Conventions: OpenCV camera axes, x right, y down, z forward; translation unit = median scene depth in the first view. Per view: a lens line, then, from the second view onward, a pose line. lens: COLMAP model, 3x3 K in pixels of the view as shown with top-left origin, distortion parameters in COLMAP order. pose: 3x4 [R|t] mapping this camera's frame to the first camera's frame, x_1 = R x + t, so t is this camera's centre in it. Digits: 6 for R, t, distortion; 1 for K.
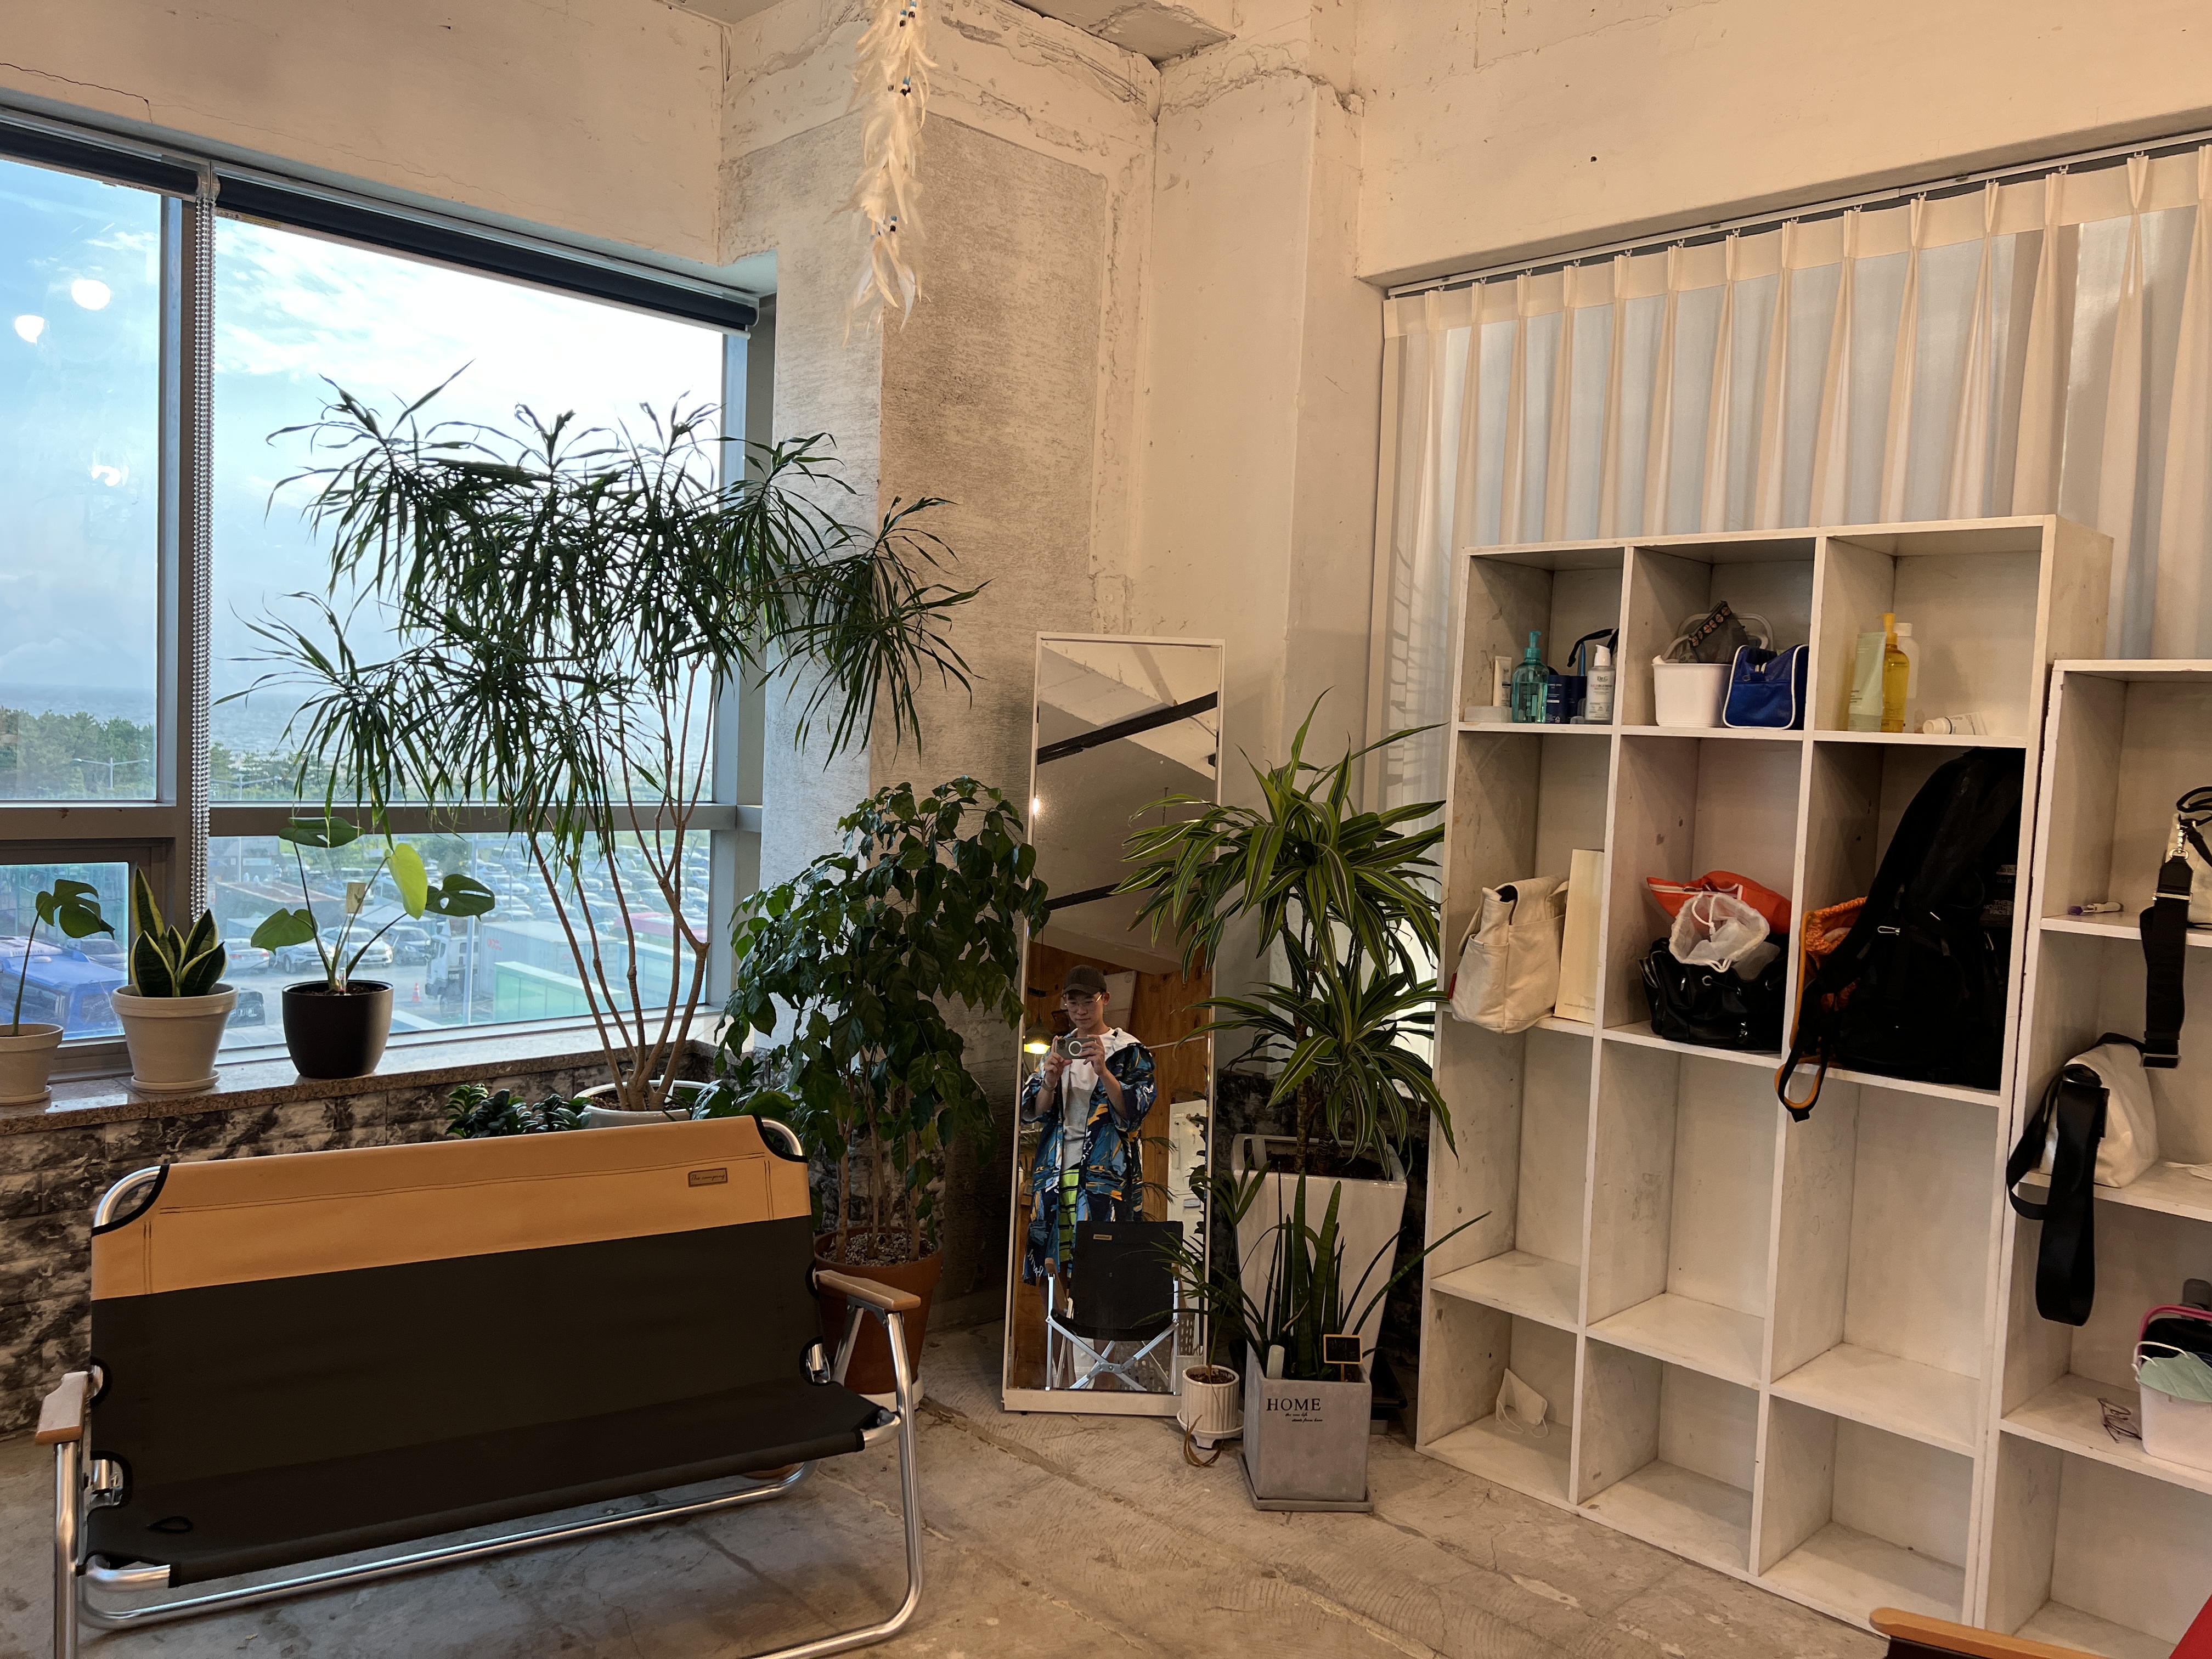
lens RADIAL K [[1668.3, 0, 1100.1], [0, 1668.3, 843.5], [0, 0, 1]] dist [0.068646, -0.067443]
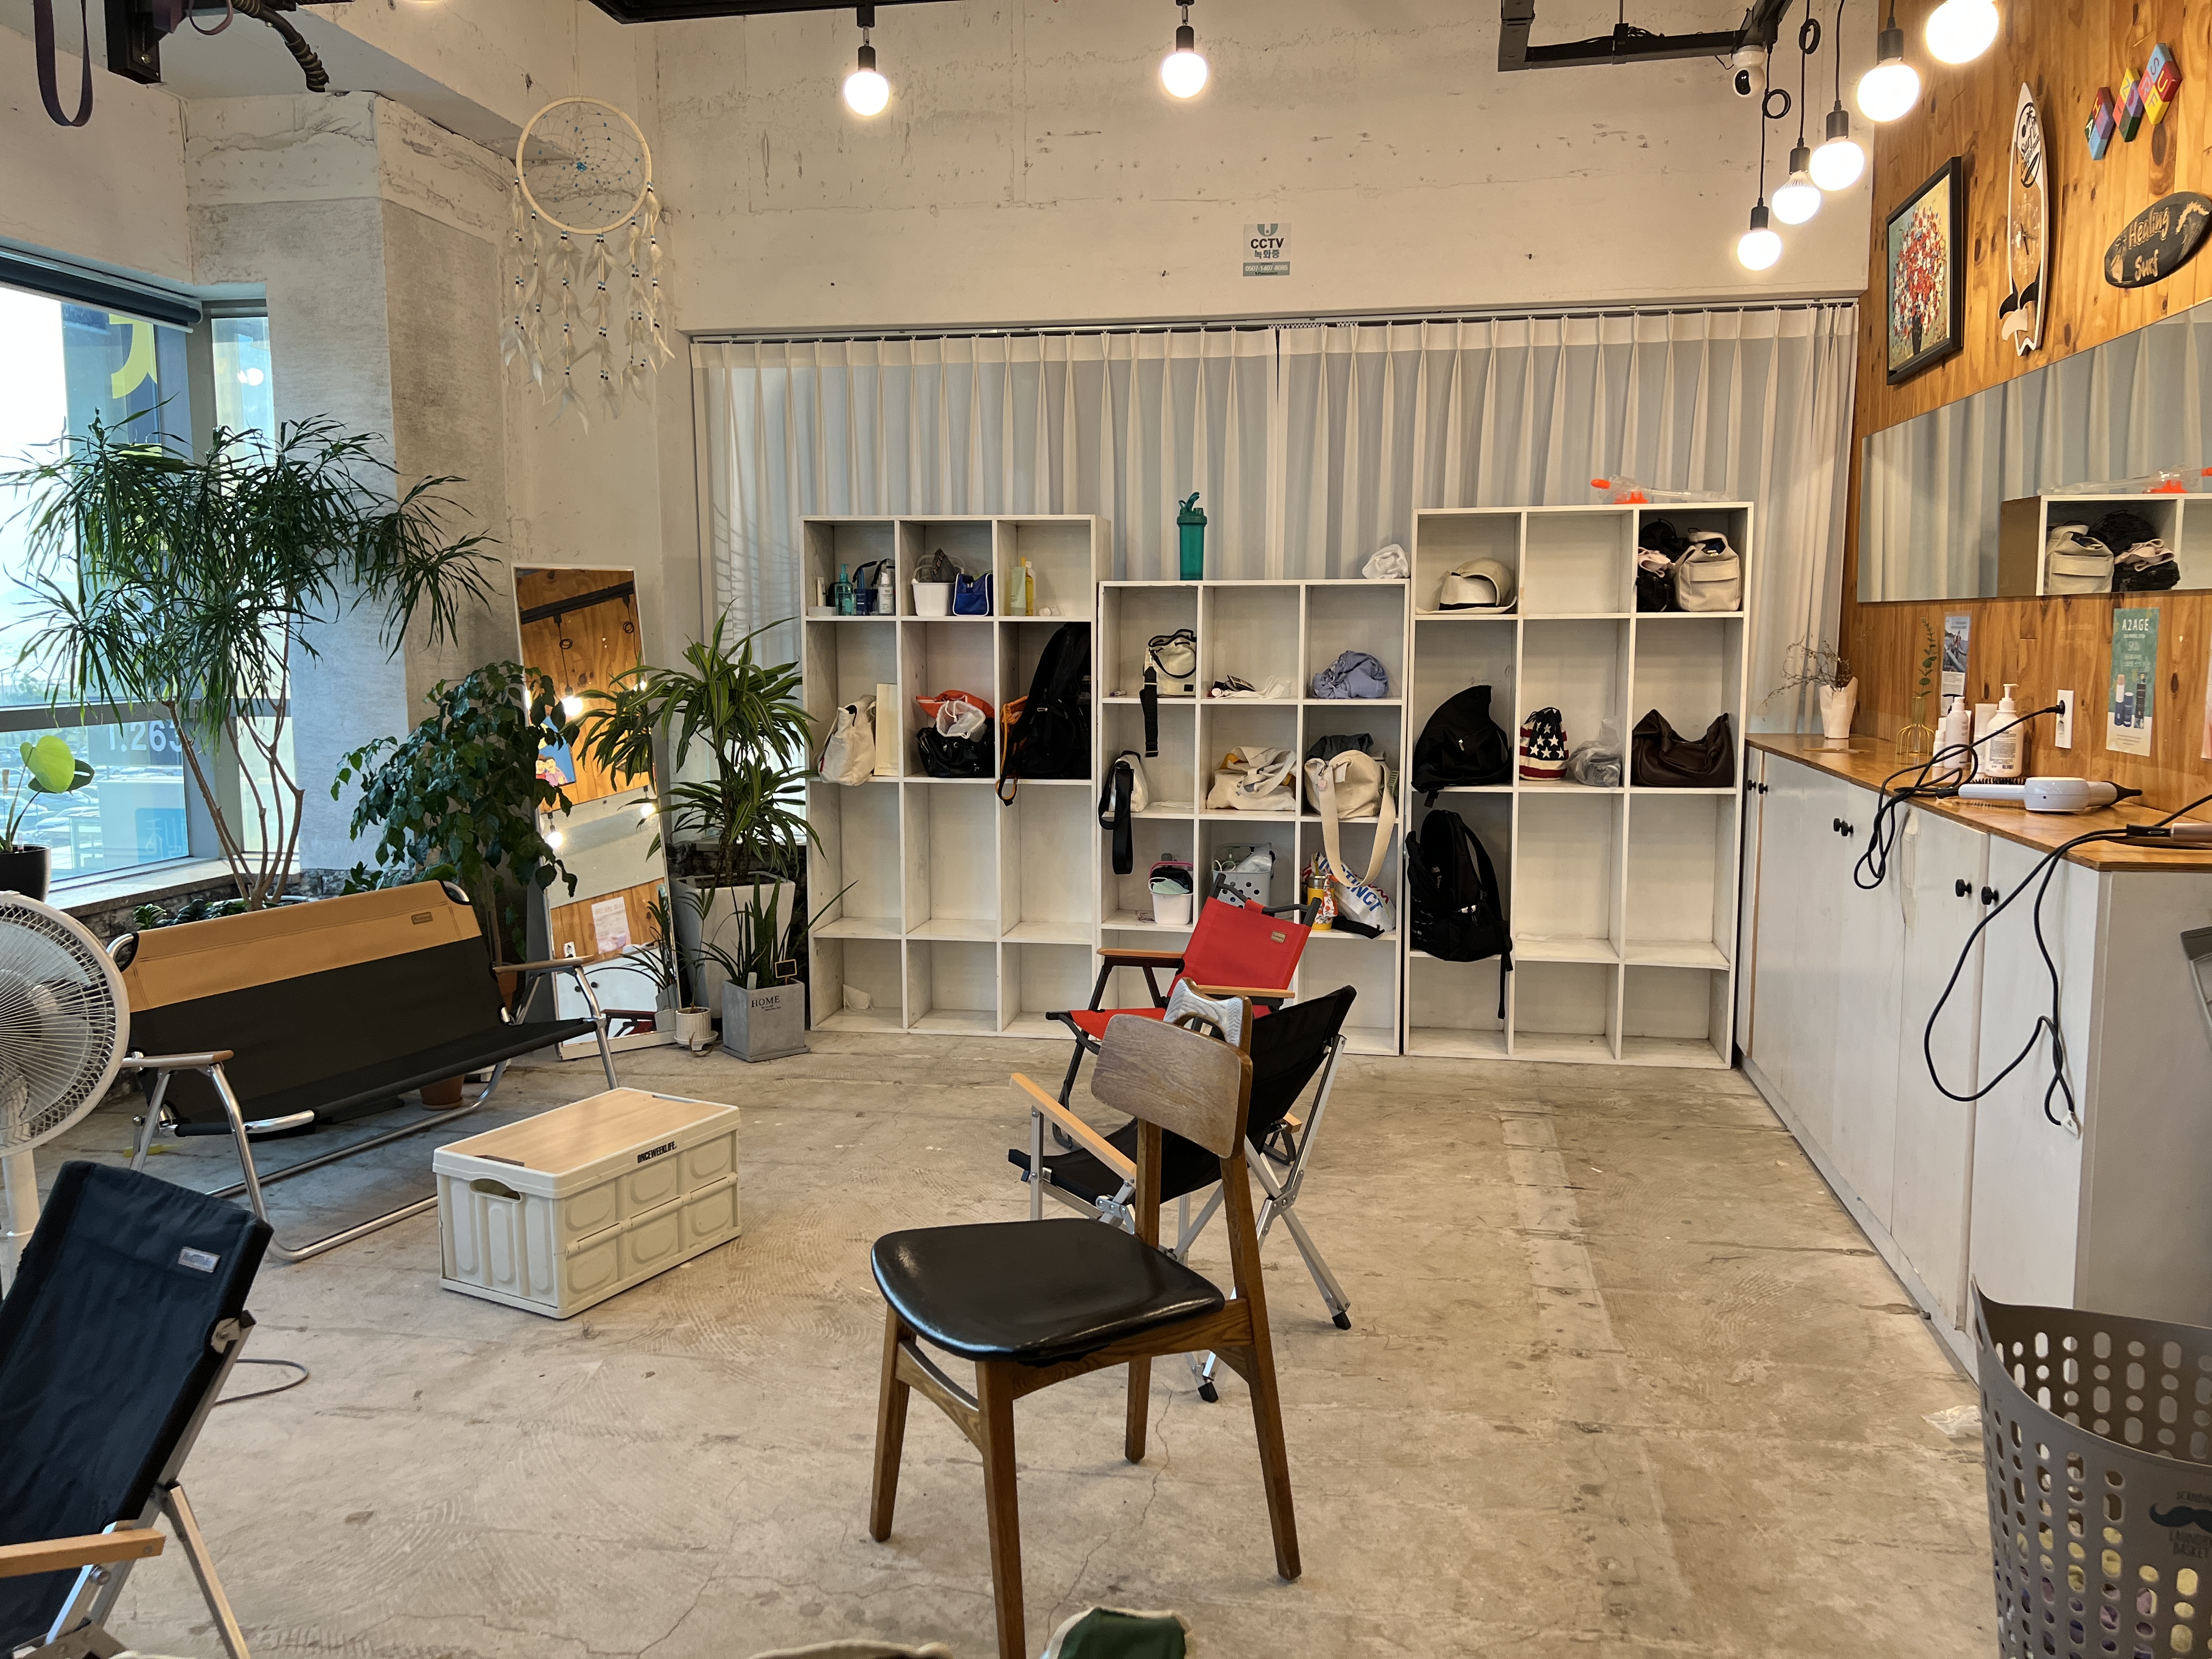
lens RADIAL K [[1668.3, 0, 1100.1], [0, 1668.3, 843.5], [0, 0, 1]] dist [0.068646, -0.067443]
pose [[0.820021, -0.114856, 0.560690, -0.542986], [0.070925, 0.992498, 0.099582, 0.011440], [-0.567922, -0.041893, 0.822016, -0.631209]]
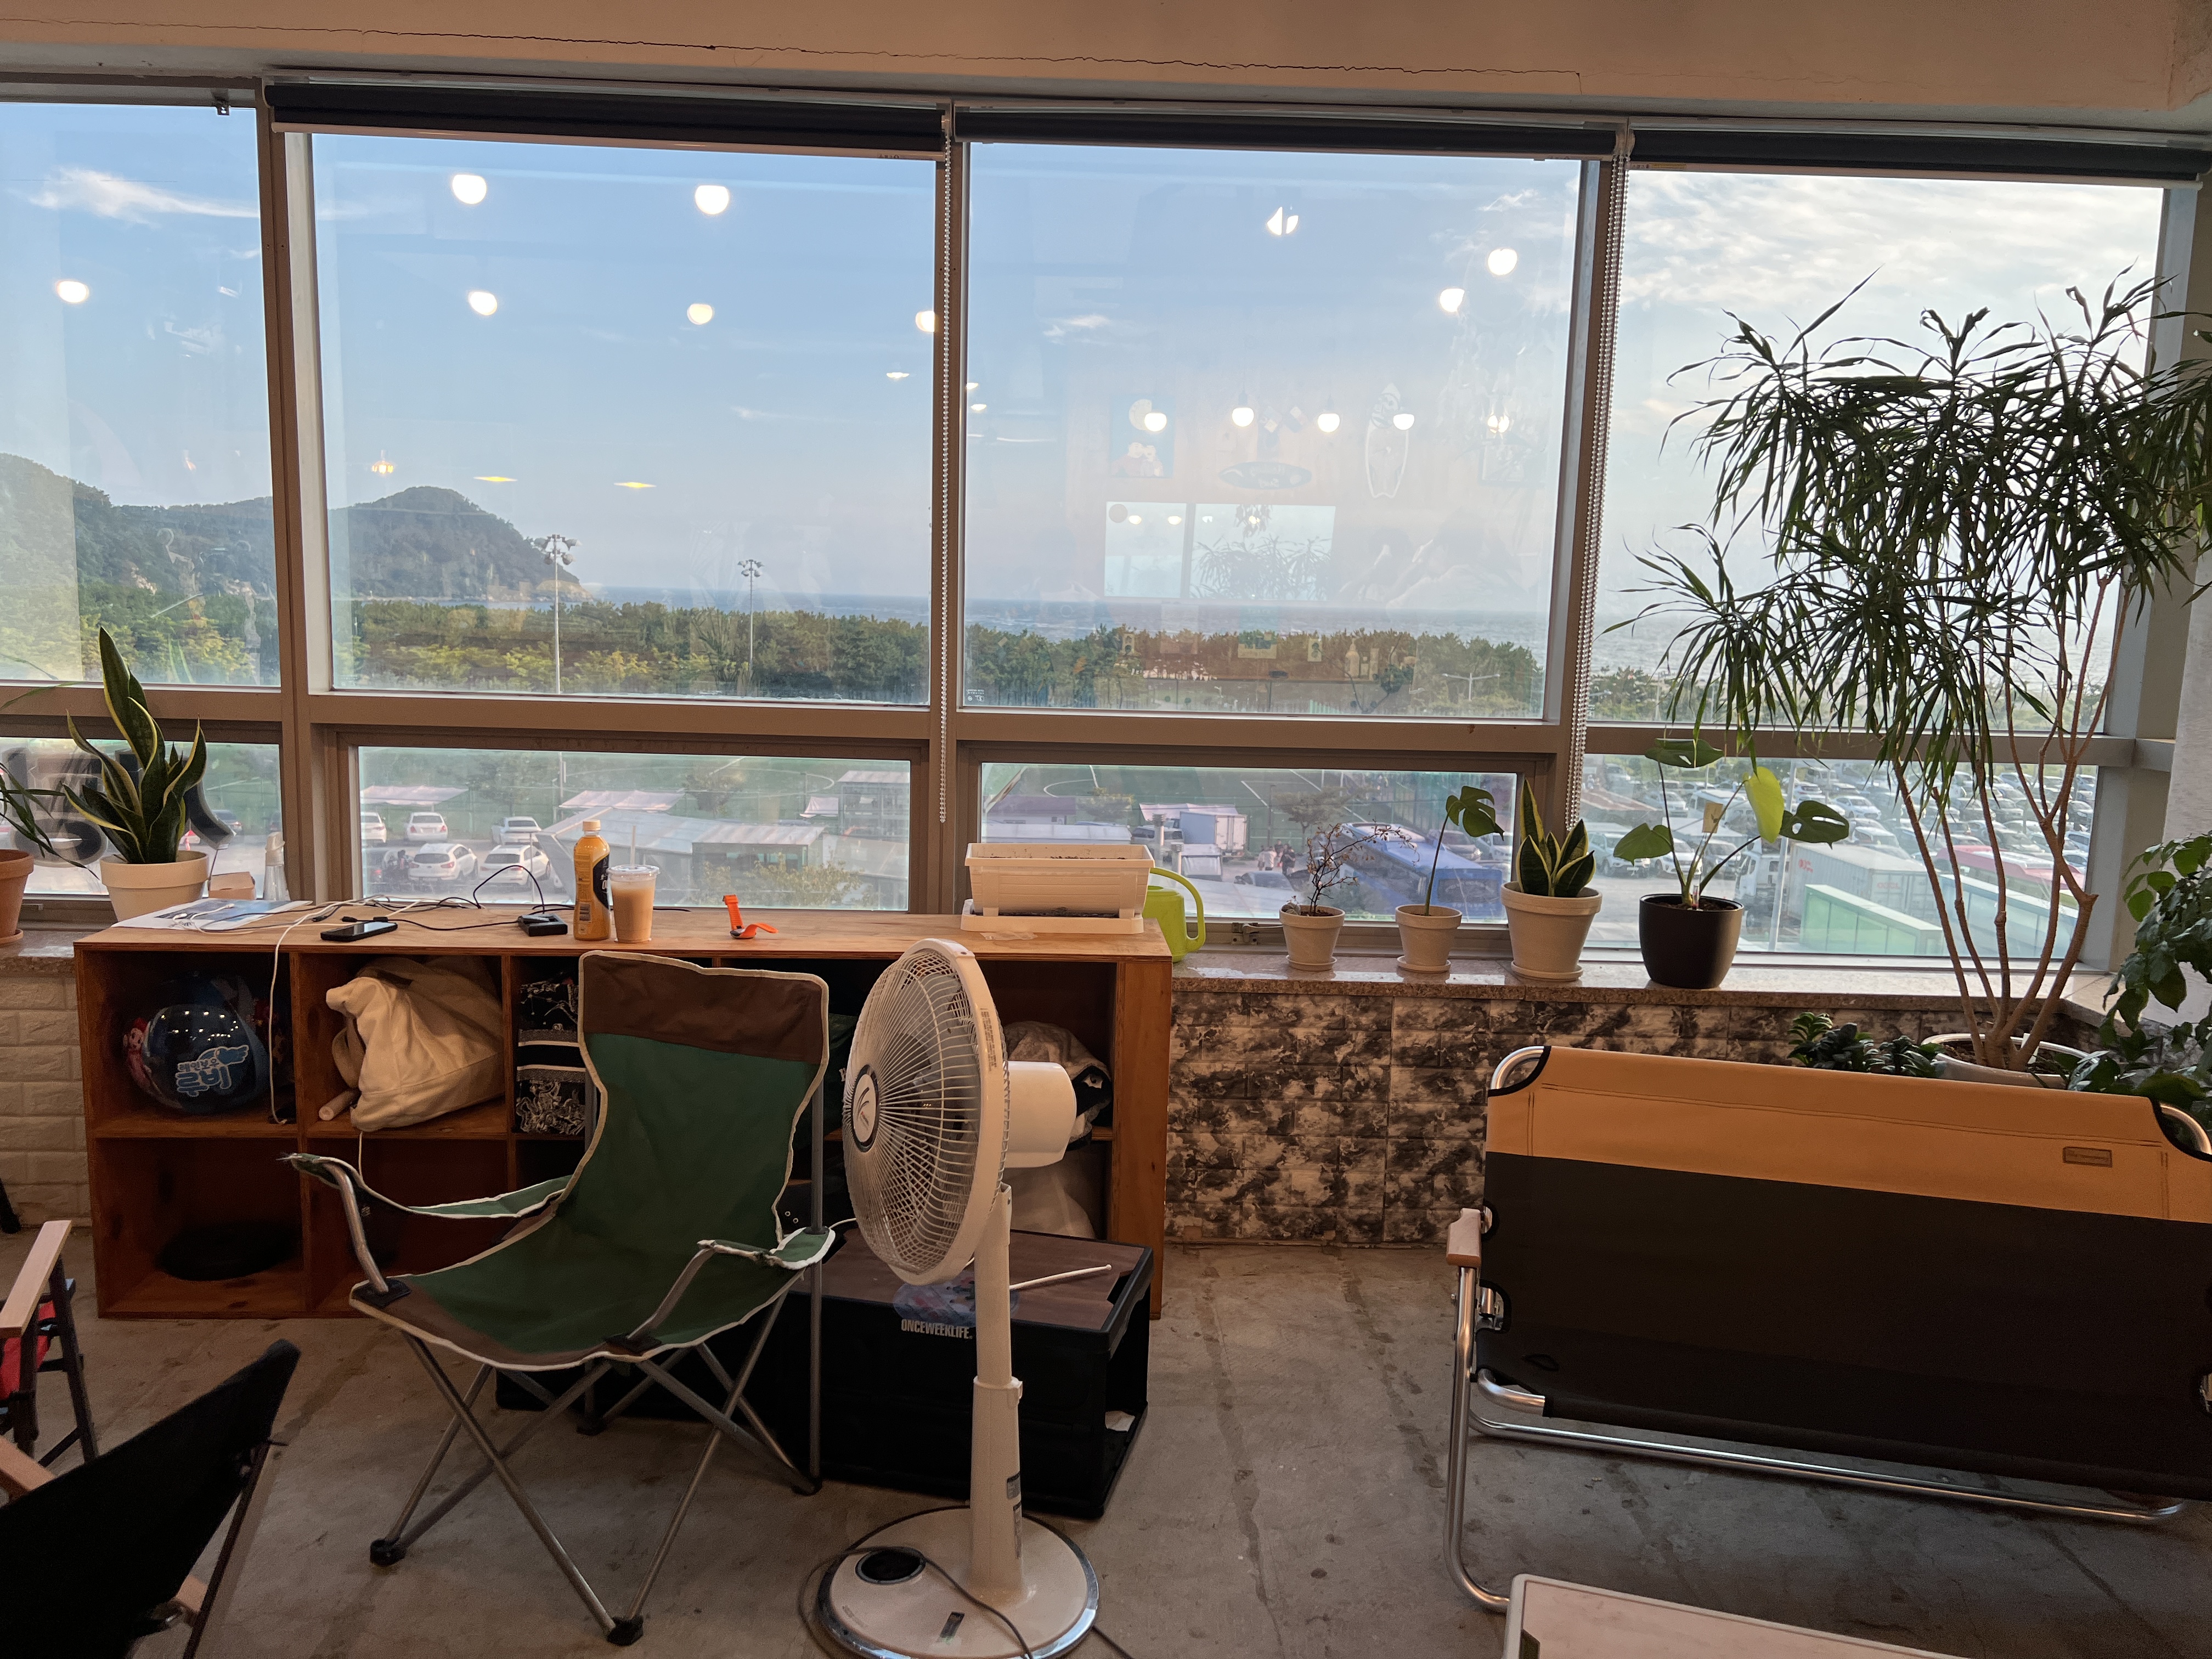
lens RADIAL K [[1668.3, 0, 1100.1], [0, 1668.3, 843.5], [0, 0, 1]] dist [0.068646, -0.067443]
pose [[0.738312, 0.076751, -0.670078, -0.025836], [-0.042791, 0.996833, 0.067029, -0.005675], [0.673101, -0.020814, 0.739258, -0.020285]]
